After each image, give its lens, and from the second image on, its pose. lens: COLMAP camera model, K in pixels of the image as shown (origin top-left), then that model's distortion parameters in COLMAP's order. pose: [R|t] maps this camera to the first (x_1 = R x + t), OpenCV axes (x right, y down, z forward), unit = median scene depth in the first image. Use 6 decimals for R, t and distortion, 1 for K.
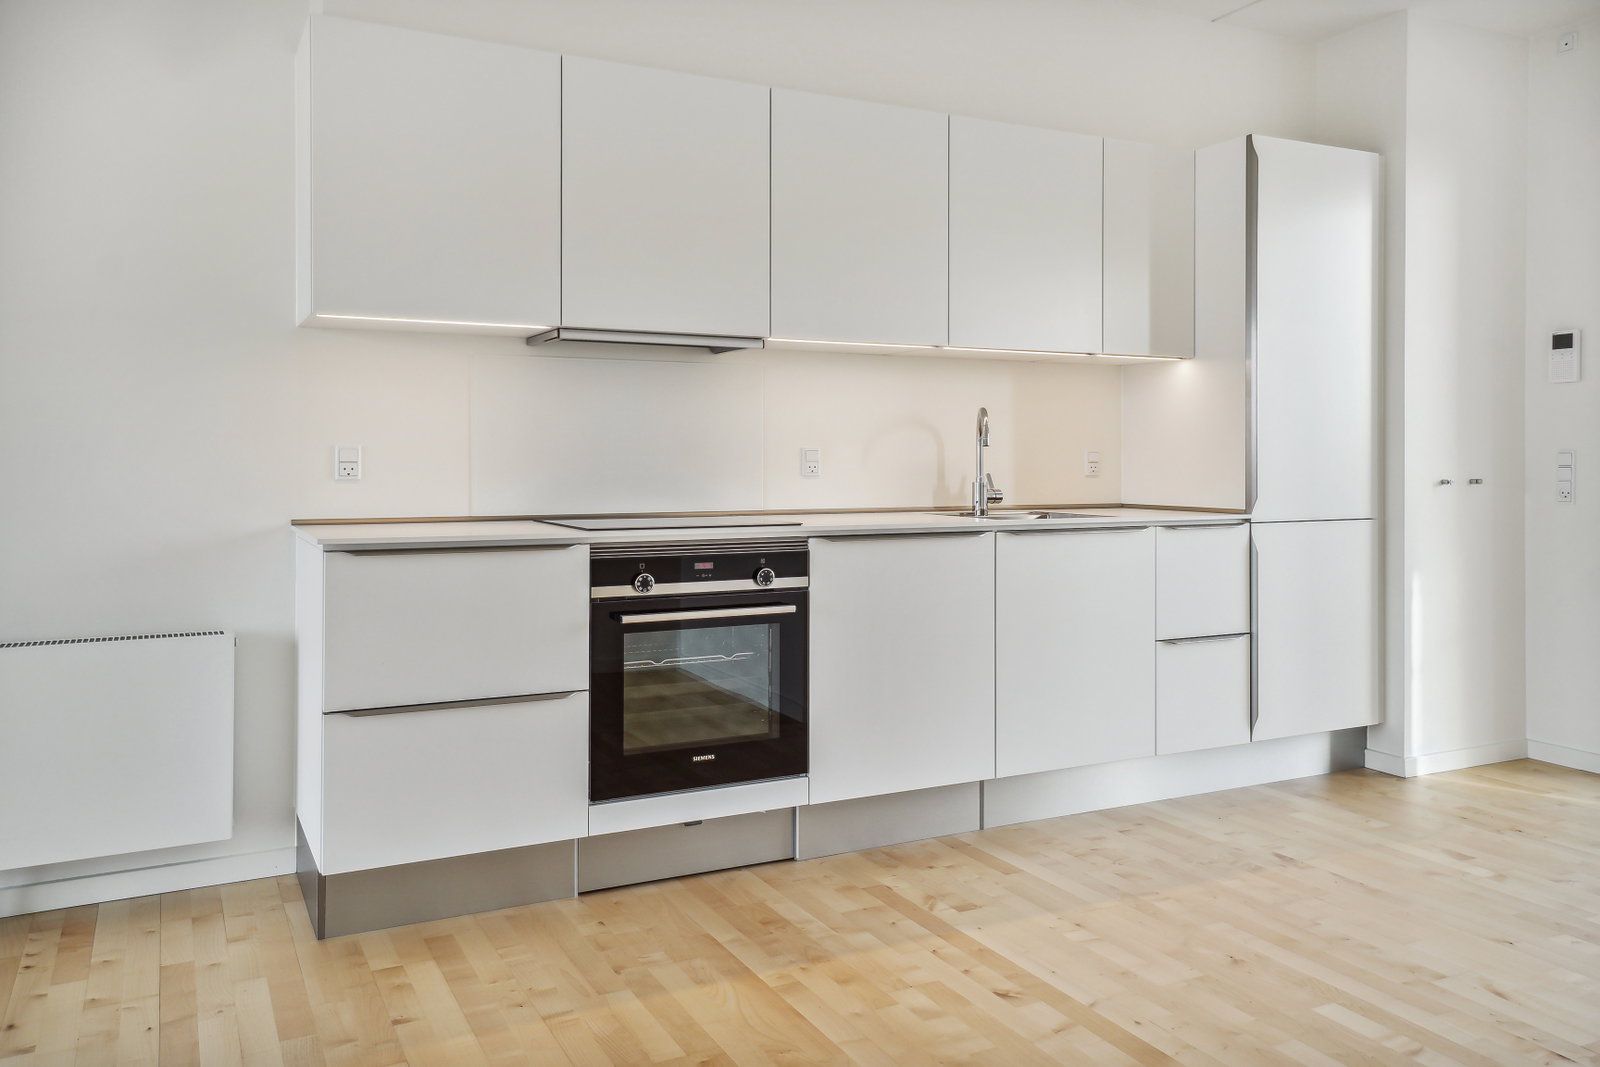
lens RADIAL K [[1208.7, 0, 799.7], [0, 1208.7, 463.7], [0, 0, 1]] dist [0.034300, 0.000767]
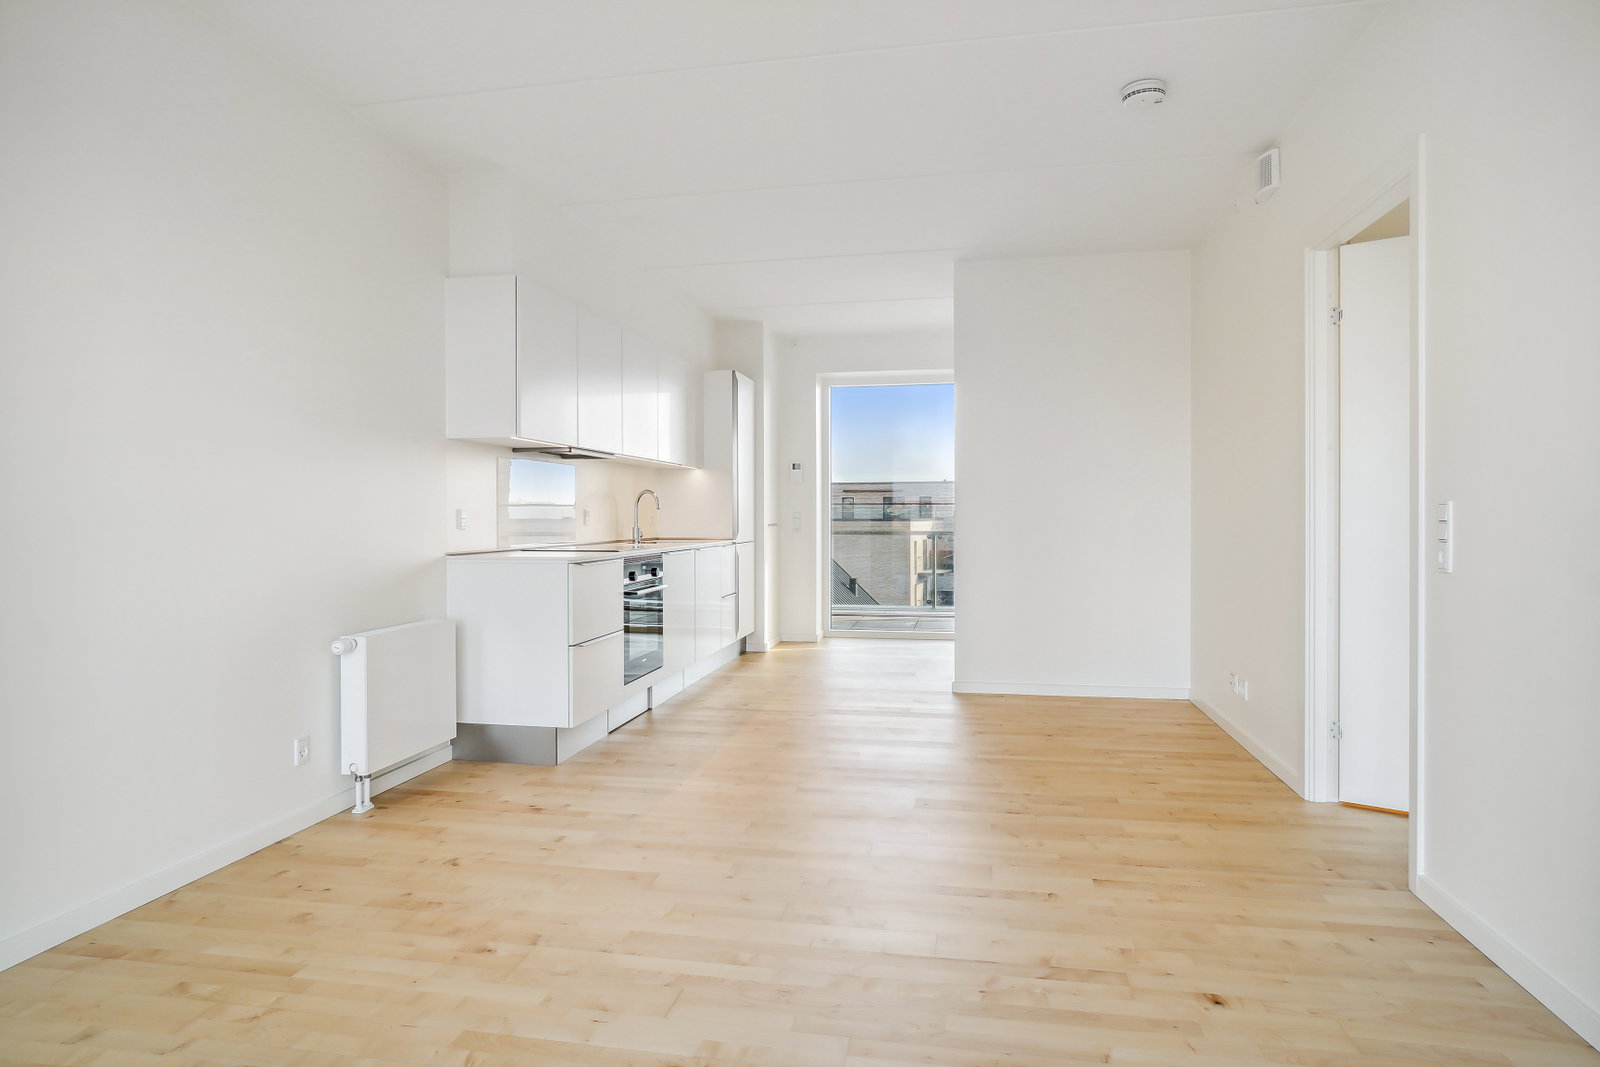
lens RADIAL K [[905.0, 0, 800.0], [0, 905.0, 533.5], [0, 0, 1]] dist [-0.000362, -0.000025]
pose [[0.618005, -0.017000, 0.785990, -1.079279], [0.002742, 0.999807, 0.019468, -0.003386], [-0.786169, -0.009876, 0.617932, -0.156469]]
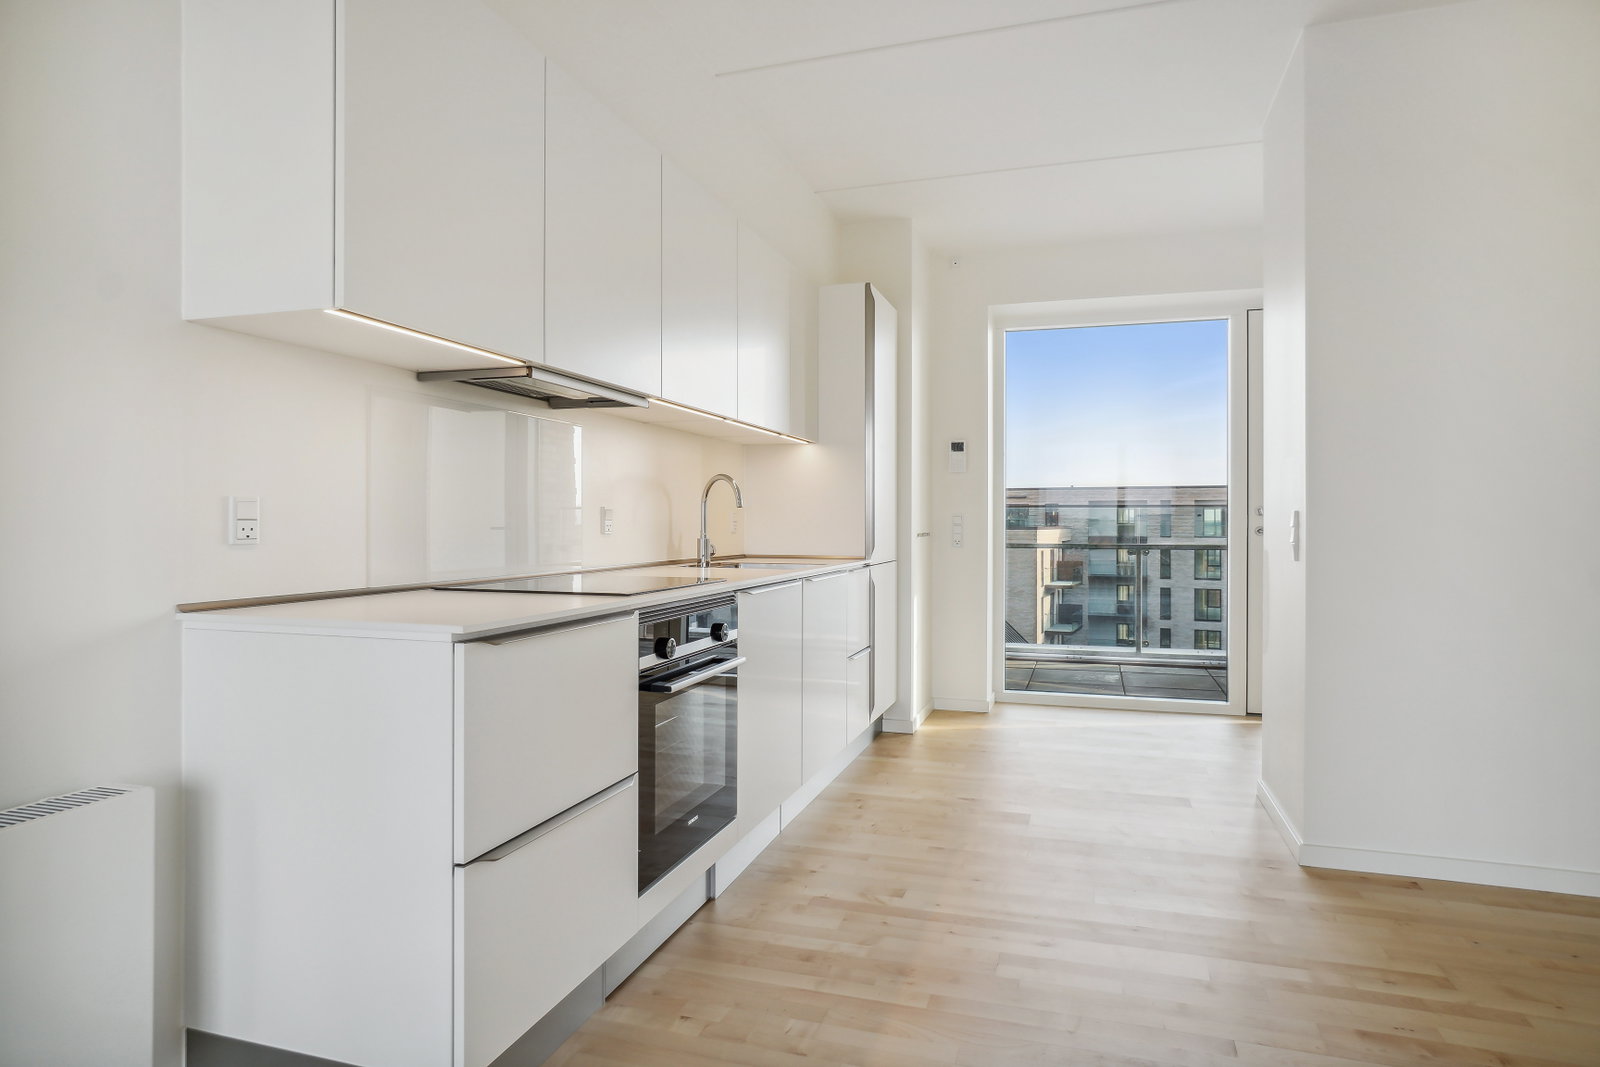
lens RADIAL K [[932.2, 0, 800.0], [0, 932.2, 533.5], [0, 0, 1]] dist [0.000083, 0.001258]
pose [[0.711044, -0.006985, 0.703113, -0.526837], [-0.001082, 0.999939, 0.011029, 0.000499], [-0.703146, -0.008602, 0.710993, 0.383088]]
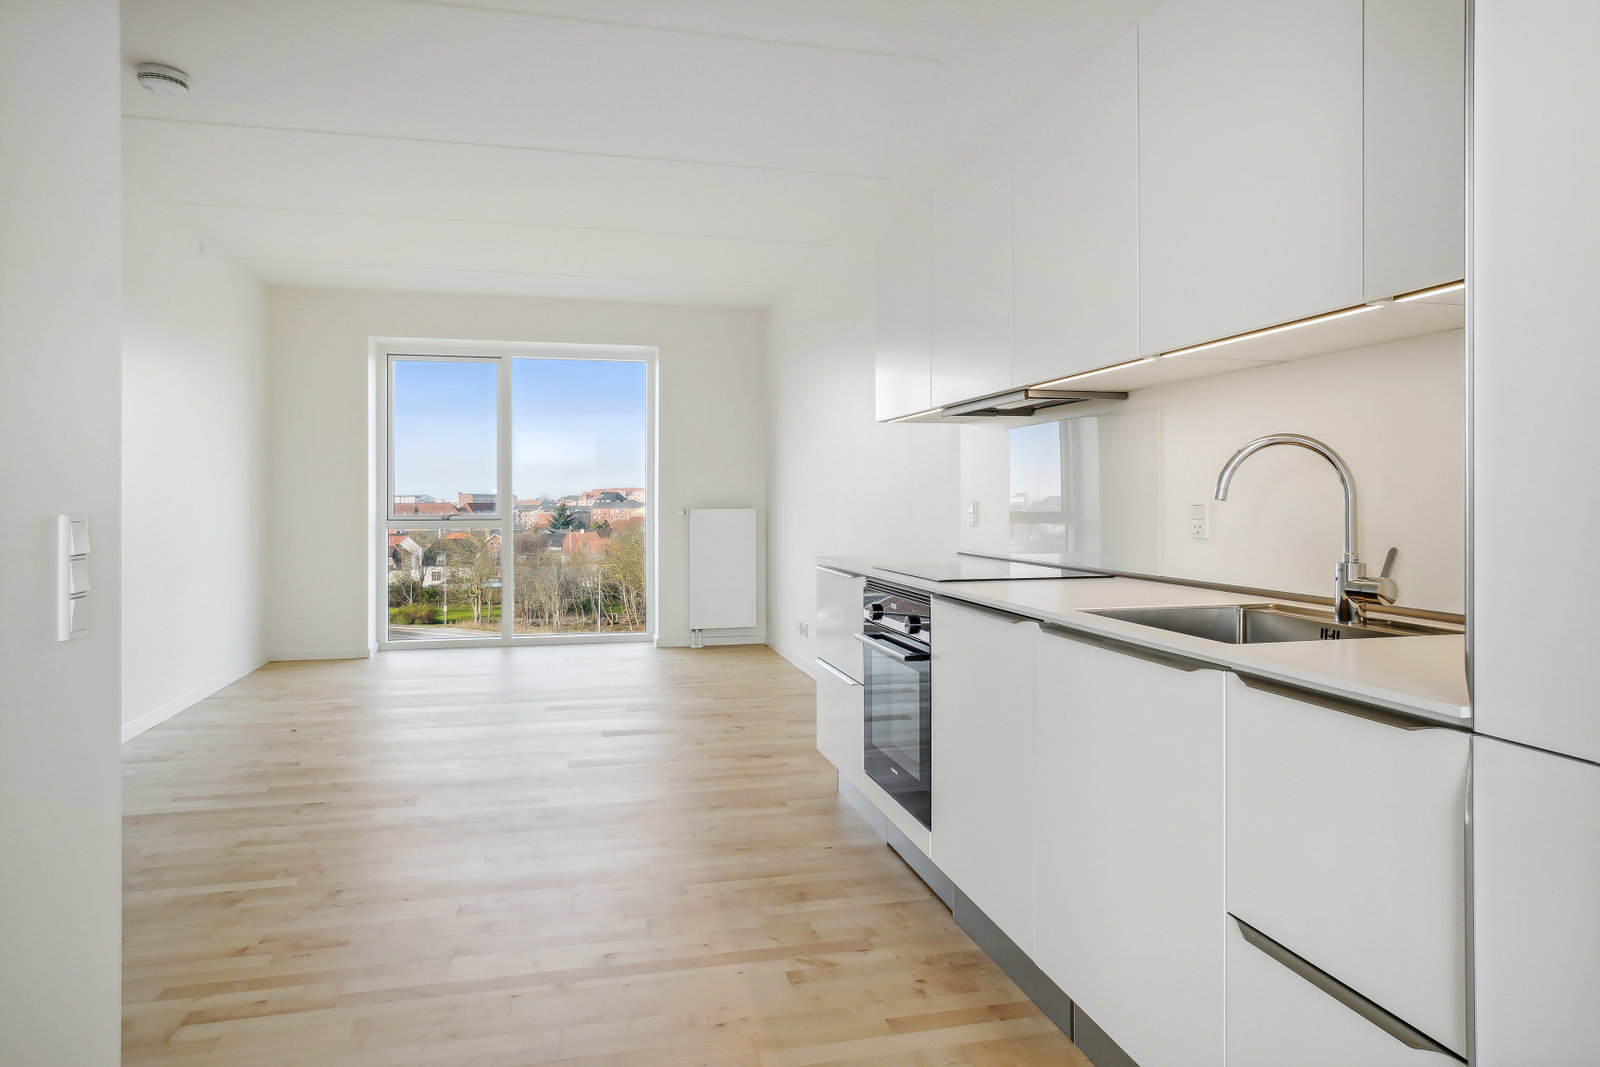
lens RADIAL K [[1011.9, 0, 800.0], [0, 1011.9, 533.5], [0, 0, 1]] dist [0.001833, 0.000149]
pose [[-0.250833, 0.032618, -0.967481, 0.835603], [0.001105, 0.999441, 0.033409, -0.016991], [0.968030, 0.007311, -0.250729, 1.103810]]
